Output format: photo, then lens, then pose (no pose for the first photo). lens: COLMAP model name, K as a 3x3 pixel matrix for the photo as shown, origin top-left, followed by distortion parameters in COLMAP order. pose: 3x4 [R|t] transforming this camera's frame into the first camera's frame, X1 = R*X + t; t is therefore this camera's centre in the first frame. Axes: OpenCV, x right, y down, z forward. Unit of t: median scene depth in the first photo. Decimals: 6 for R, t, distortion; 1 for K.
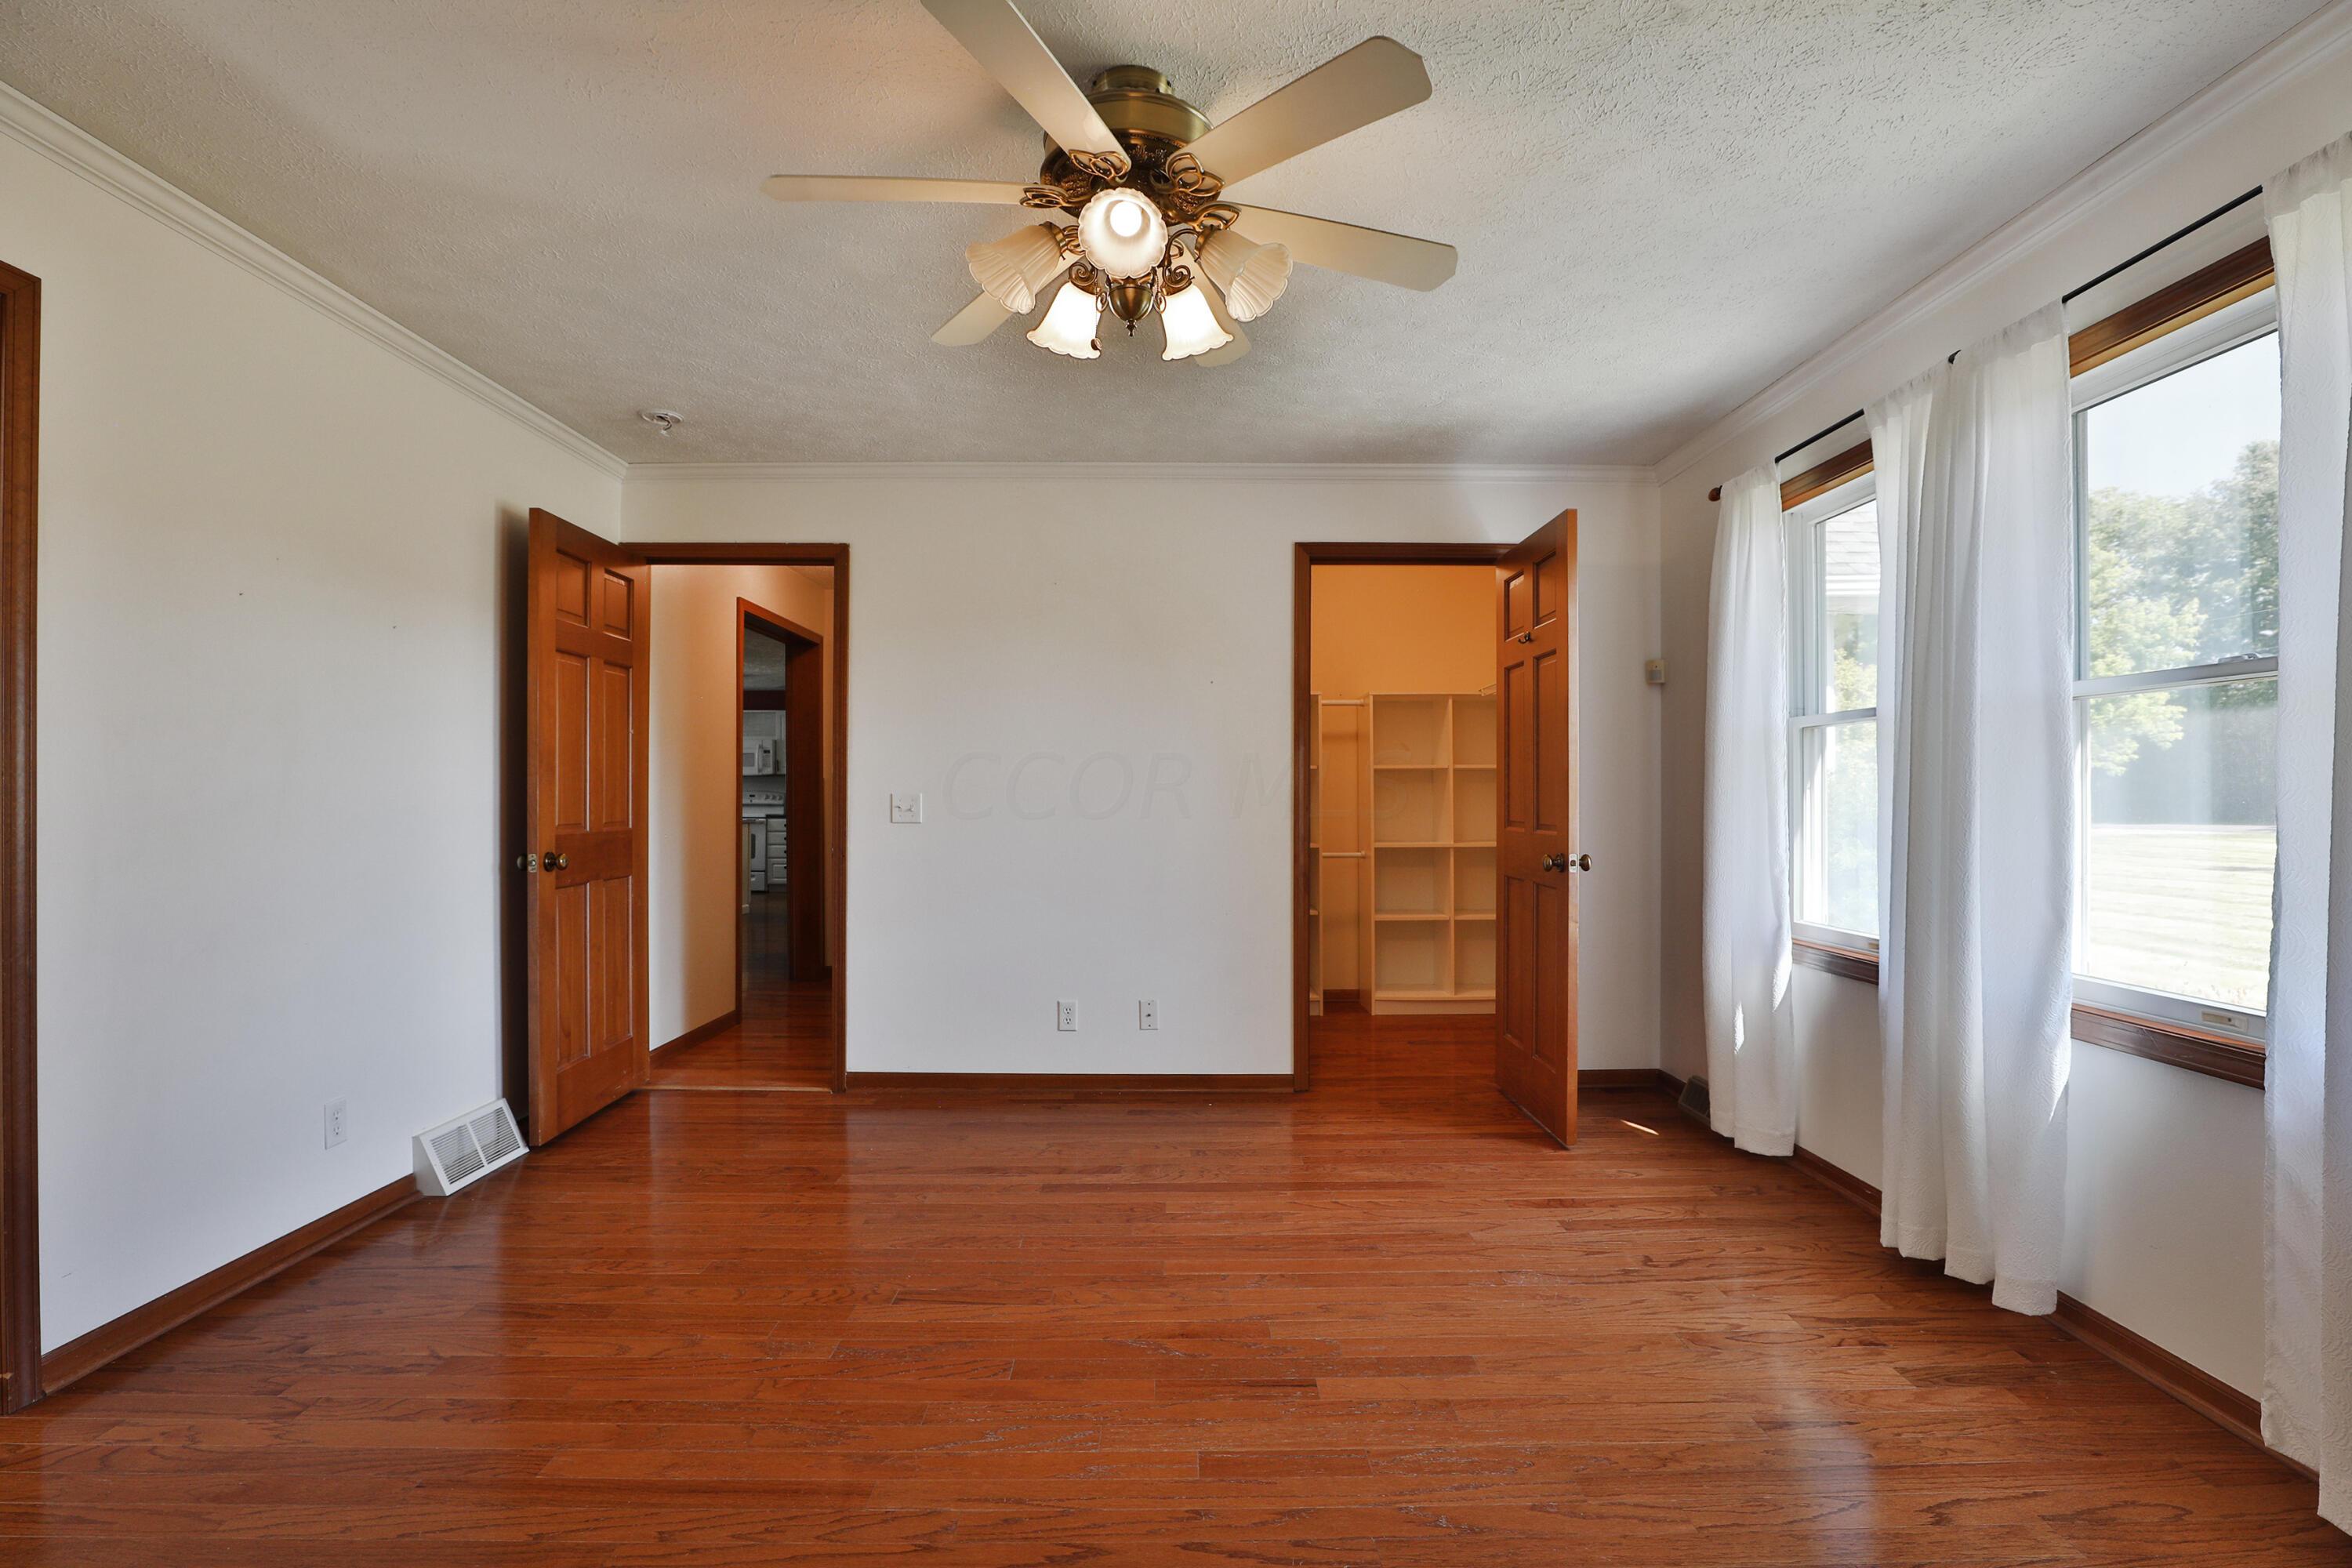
lens RADIAL K [[1093.1, 0, 1195.2], [0, 1093.1, 783.4], [0, 0, 1]] dist [-0.025378, -0.000012]
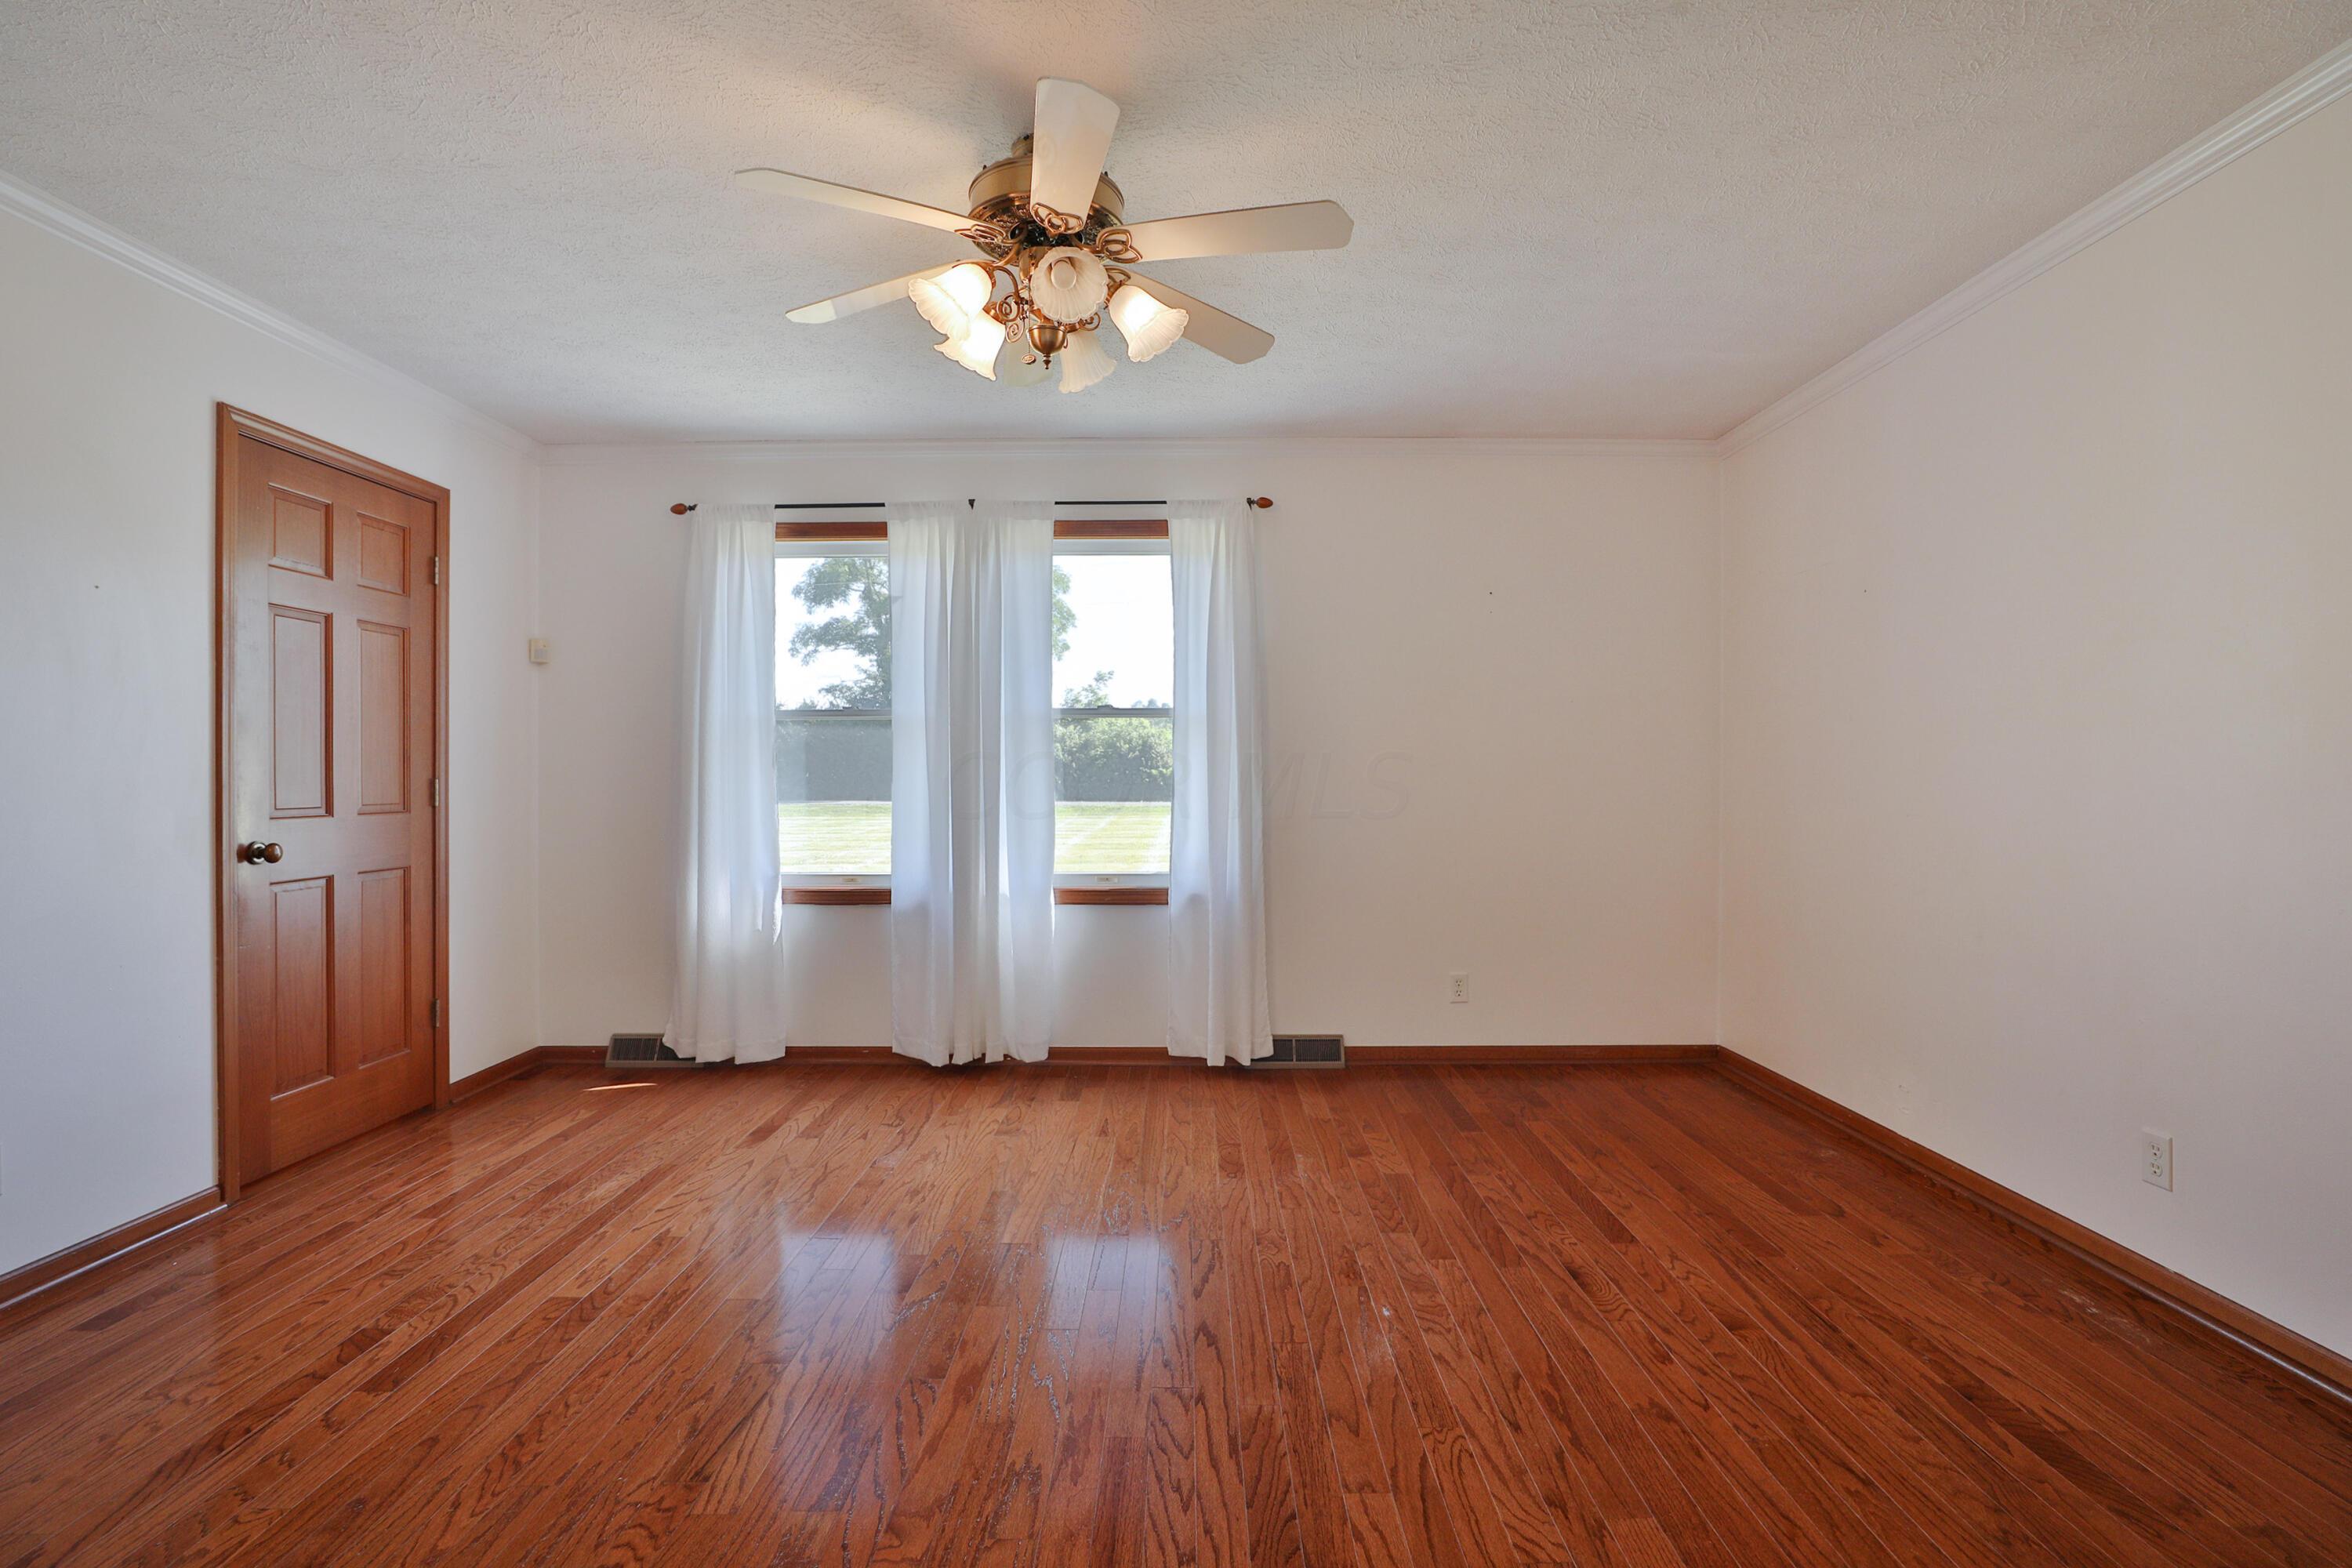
lens RADIAL K [[1093.1, 0, 1195.2], [0, 1093.1, 783.4], [0, 0, 1]] dist [-0.025378, -0.000012]
pose [[0.006100, -0.006422, 0.999961, -0.760764], [-0.010939, 0.999919, 0.006488, 0.010530], [-0.999922, -0.010978, 0.006030, 0.527355]]
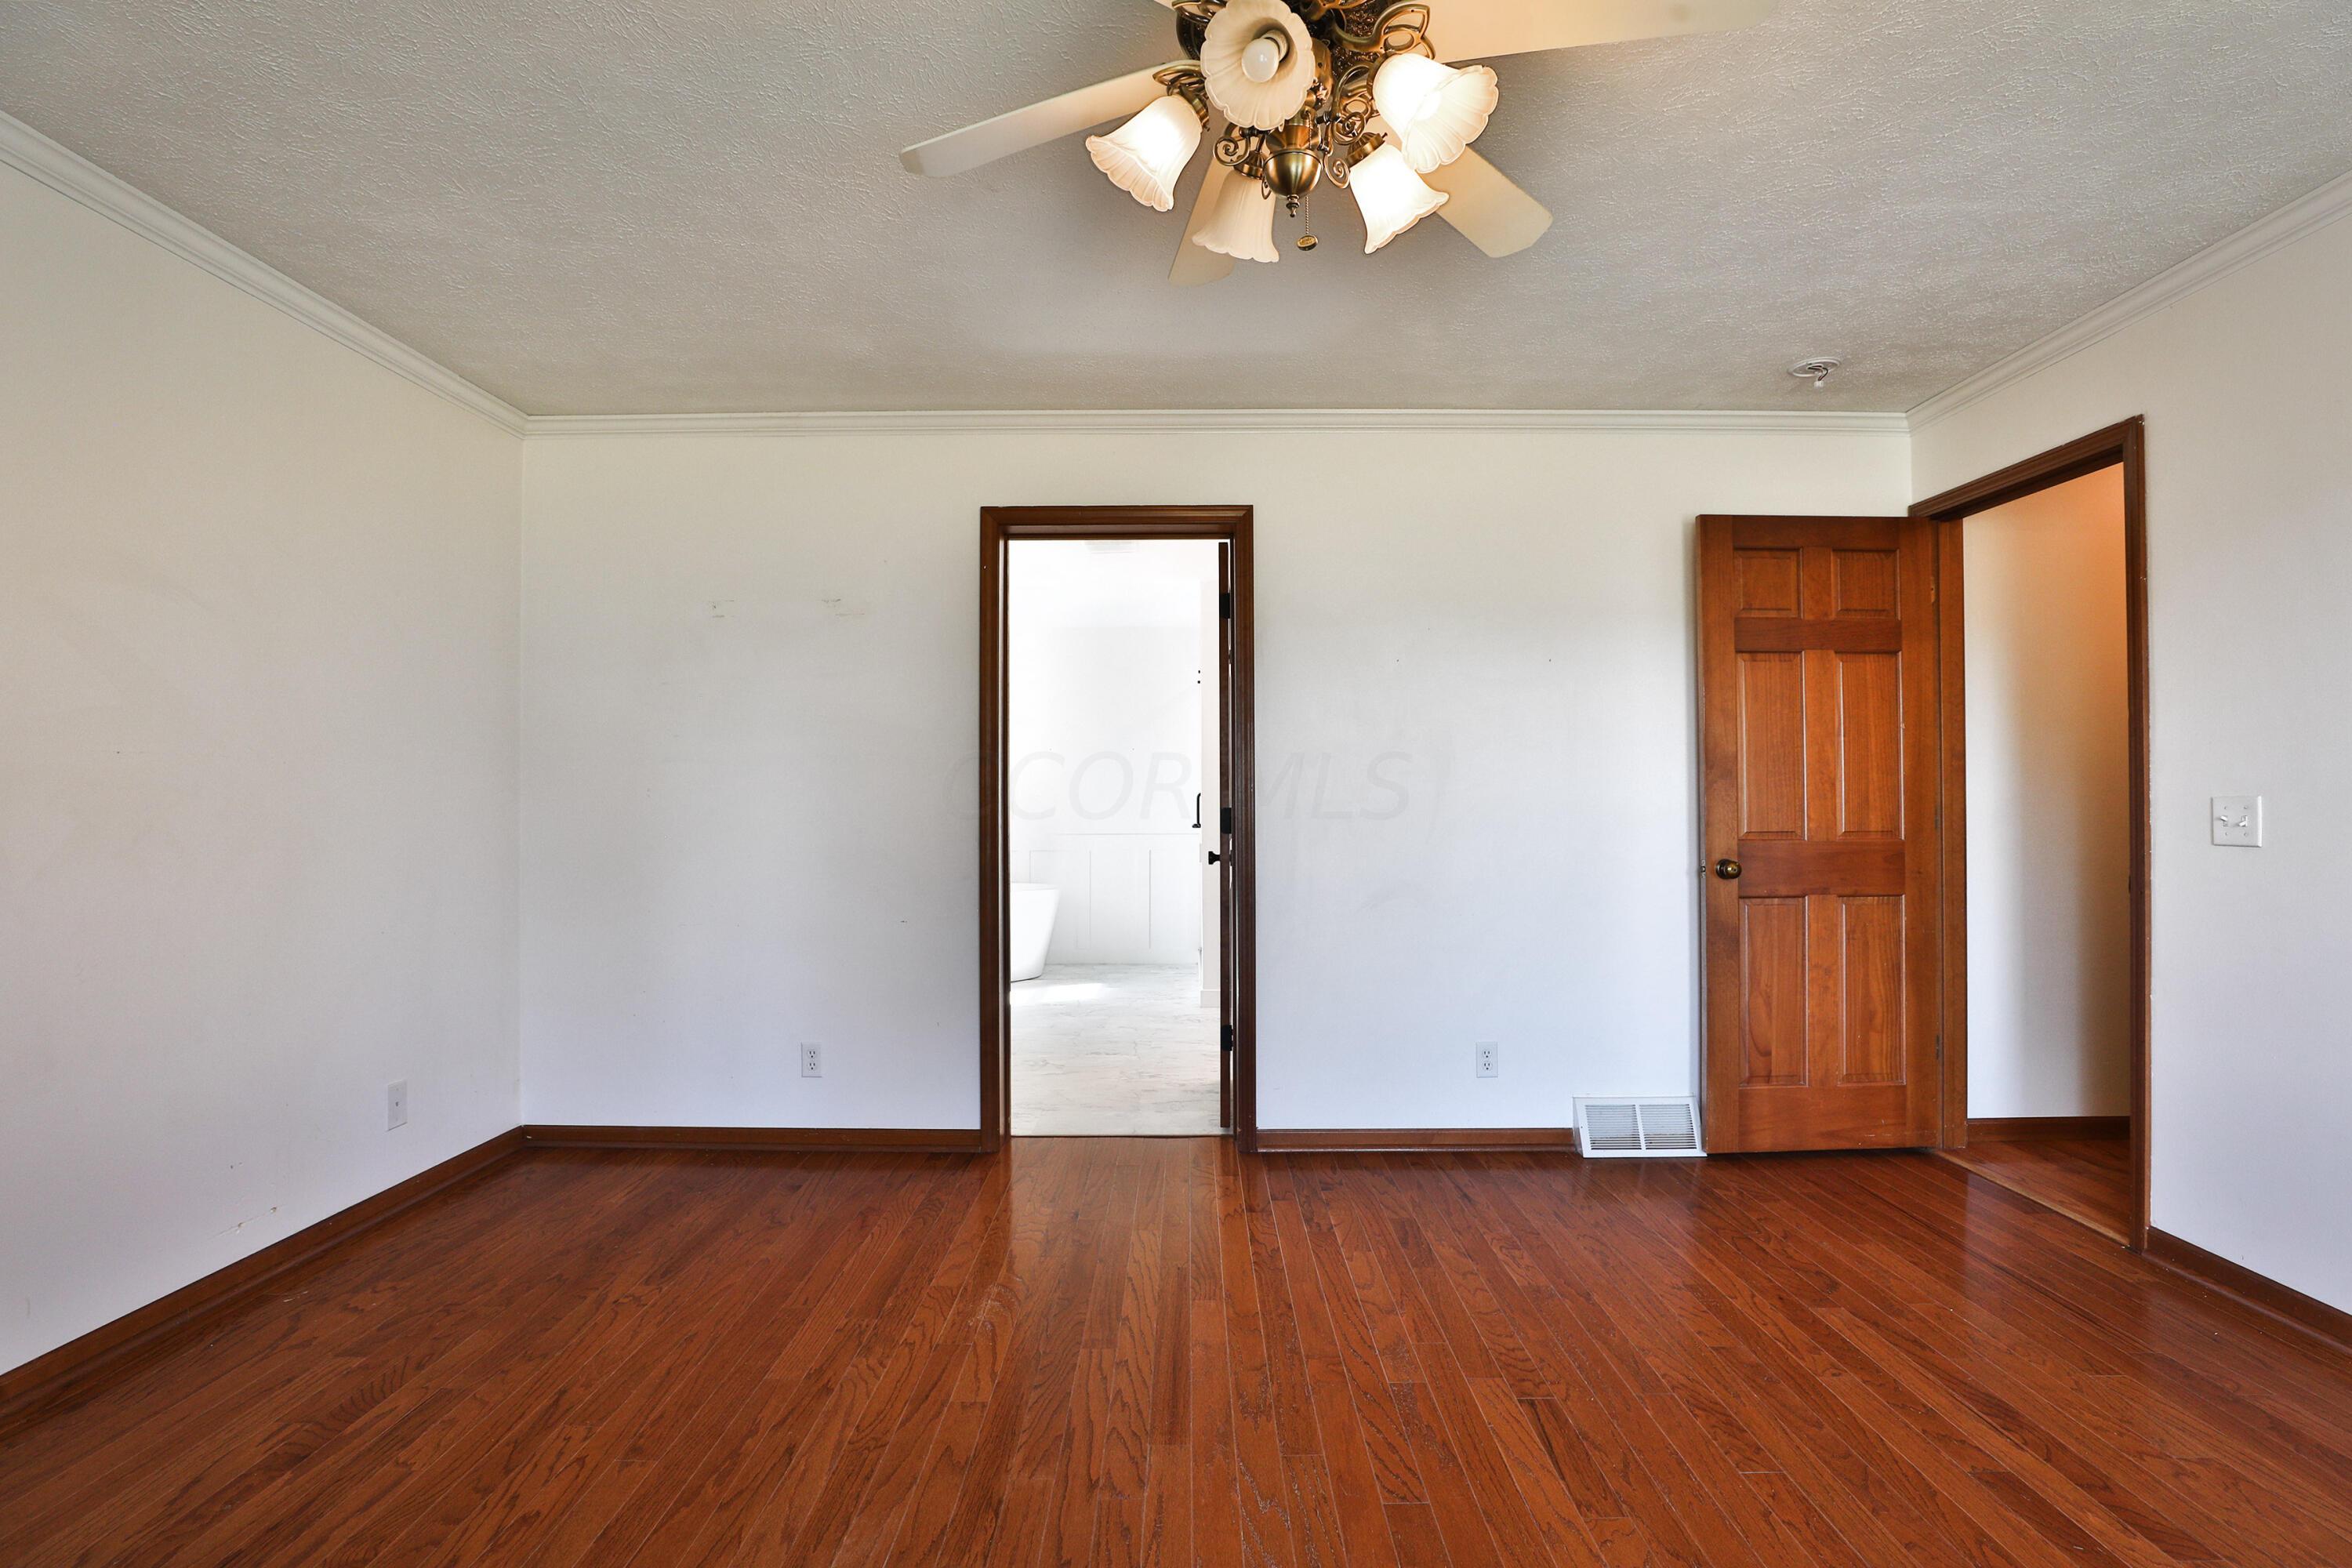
lens RADIAL K [[1116.6, 0, 1188.6], [0, 1116.6, 802.0], [0, 0, 1]] dist [-0.027622, 0.000983]
pose [[-0.016236, 0.001790, -0.999867, 0.463775], [0.012549, 0.999920, 0.001586, 0.002860], [0.999789, -0.012522, -0.016257, 0.590721]]
